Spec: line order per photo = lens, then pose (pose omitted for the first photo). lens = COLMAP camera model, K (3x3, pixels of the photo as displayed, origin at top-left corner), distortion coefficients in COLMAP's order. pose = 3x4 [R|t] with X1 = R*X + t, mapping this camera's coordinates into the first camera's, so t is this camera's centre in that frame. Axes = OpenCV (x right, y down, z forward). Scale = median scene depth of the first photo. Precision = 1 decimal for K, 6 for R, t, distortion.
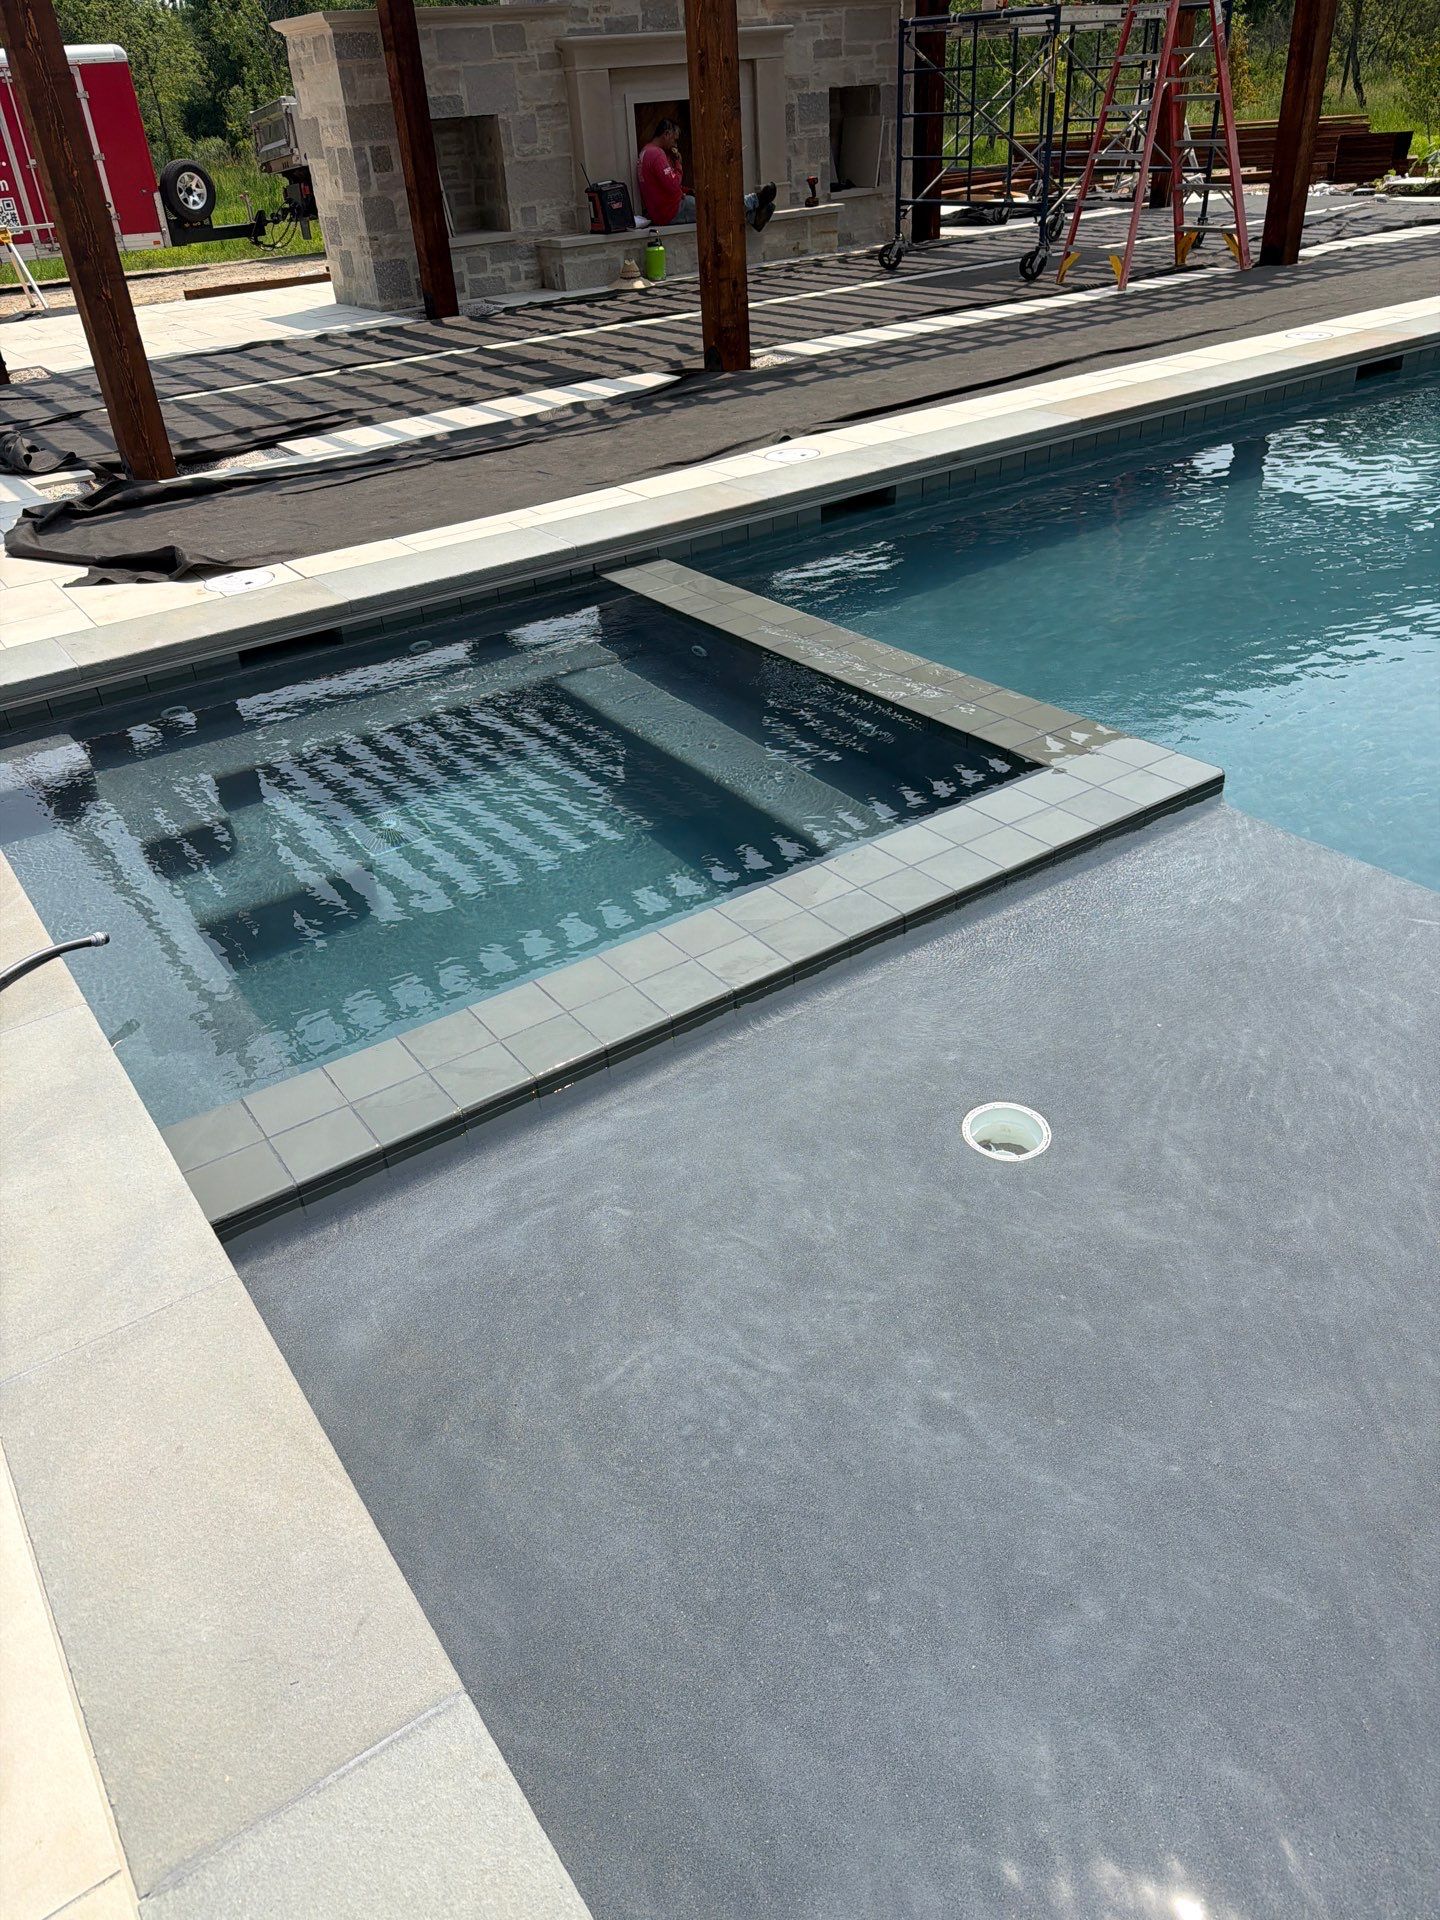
lens RADIAL K [[1408.2, 0, 720.0], [0, 1408.2, 960.0], [0, 0, 1]] dist [-0.006714, 0.003079]
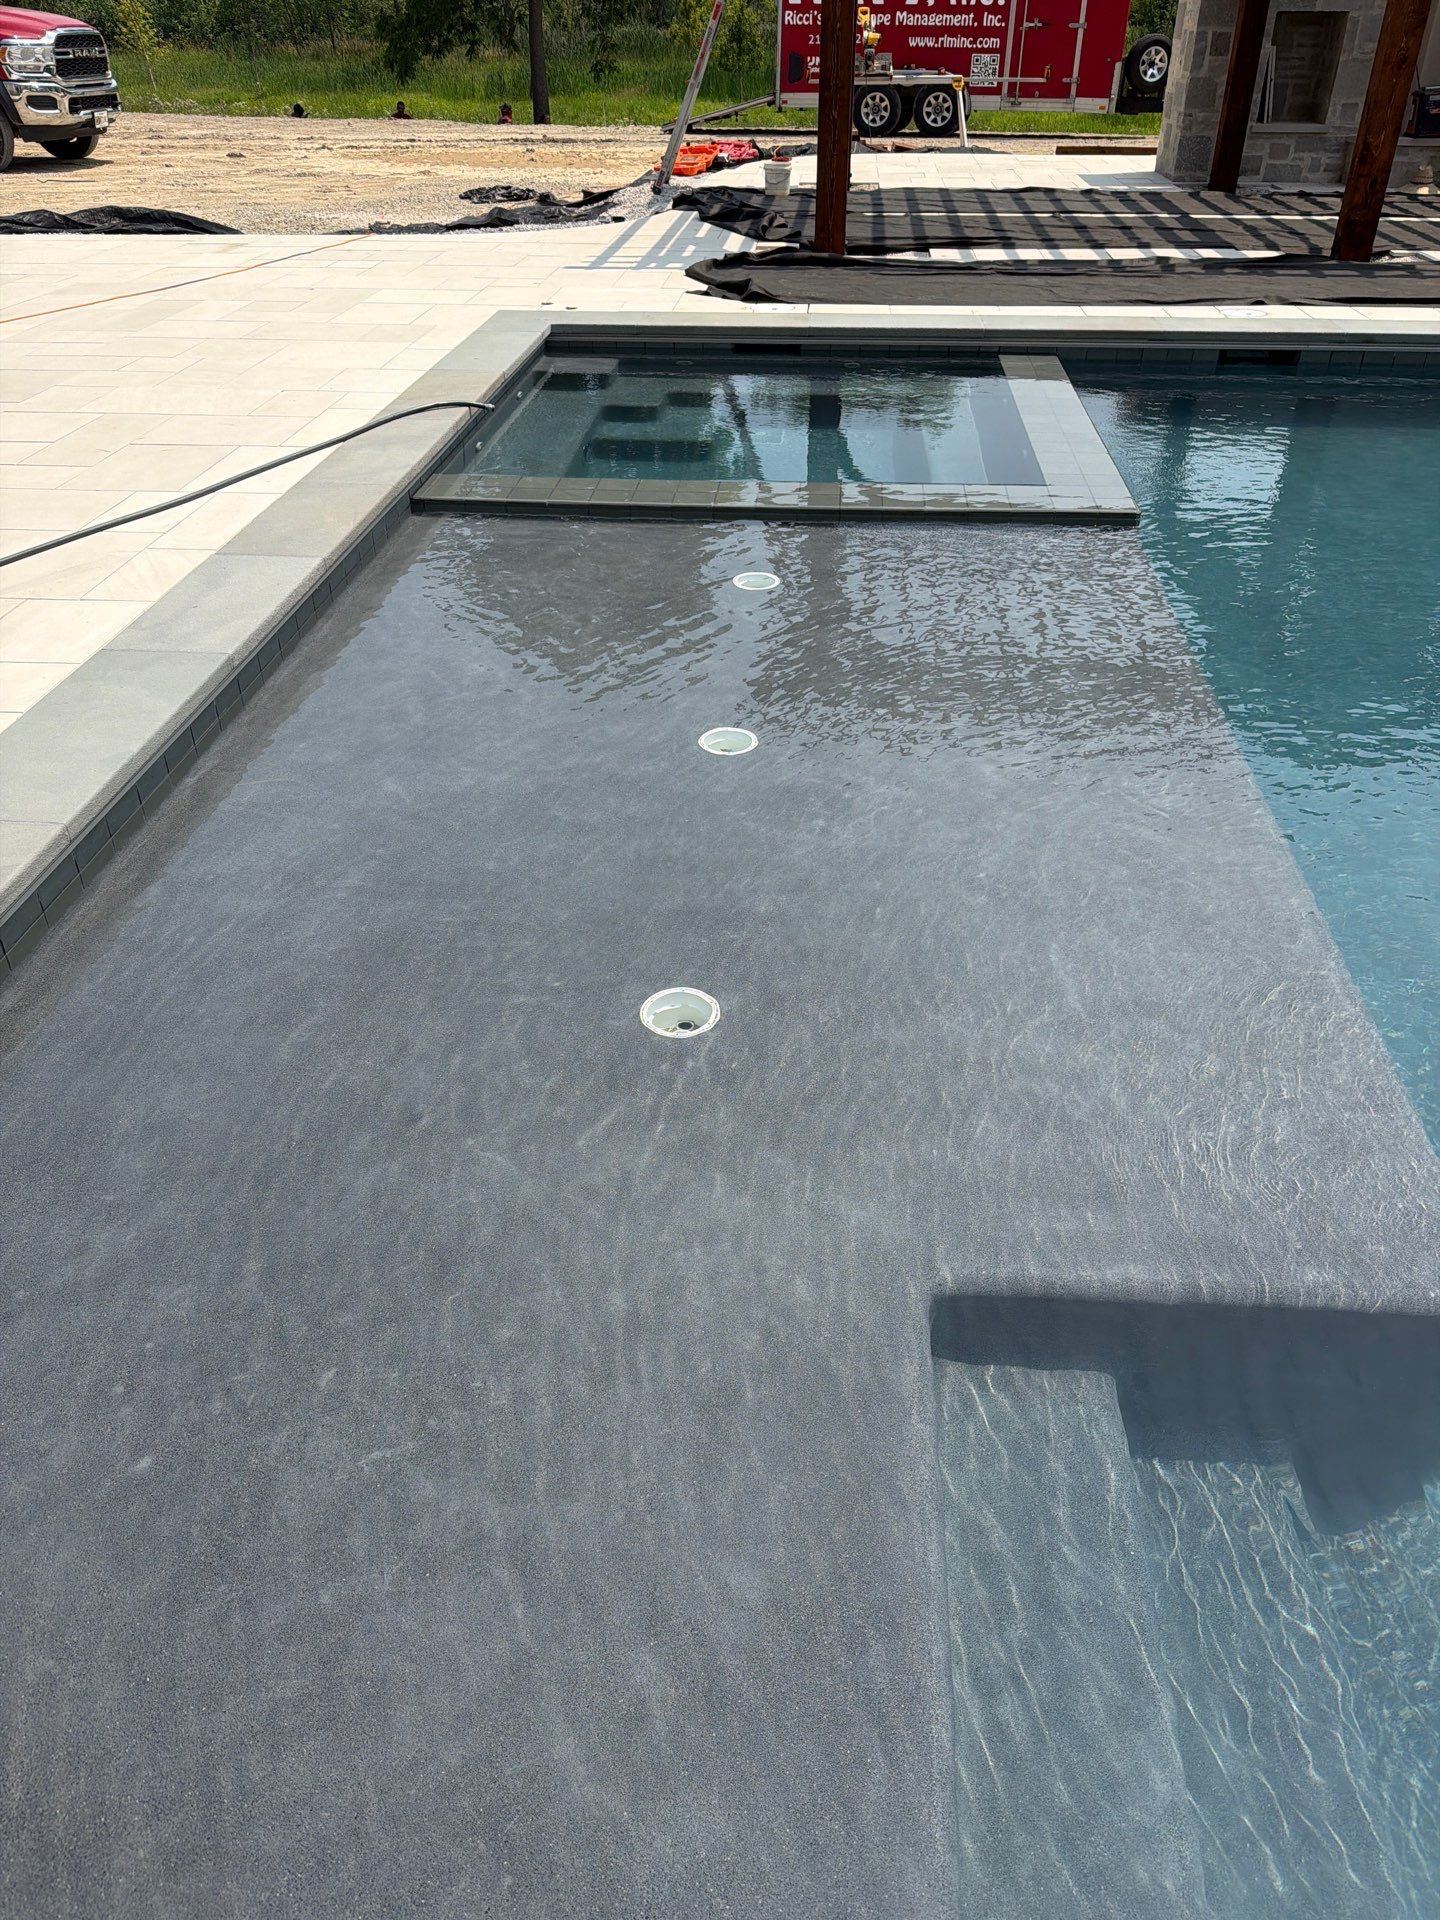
lens RADIAL K [[1408.2, 0, 720.0], [0, 1408.2, 960.0], [0, 0, 1]] dist [-0.006714, 0.003079]
pose [[0.774864, 0.402865, -0.487120, 0.276146], [-0.371790, 0.913674, 0.164232, 0.063287], [0.511232, 0.053848, 0.857754, -0.127262]]
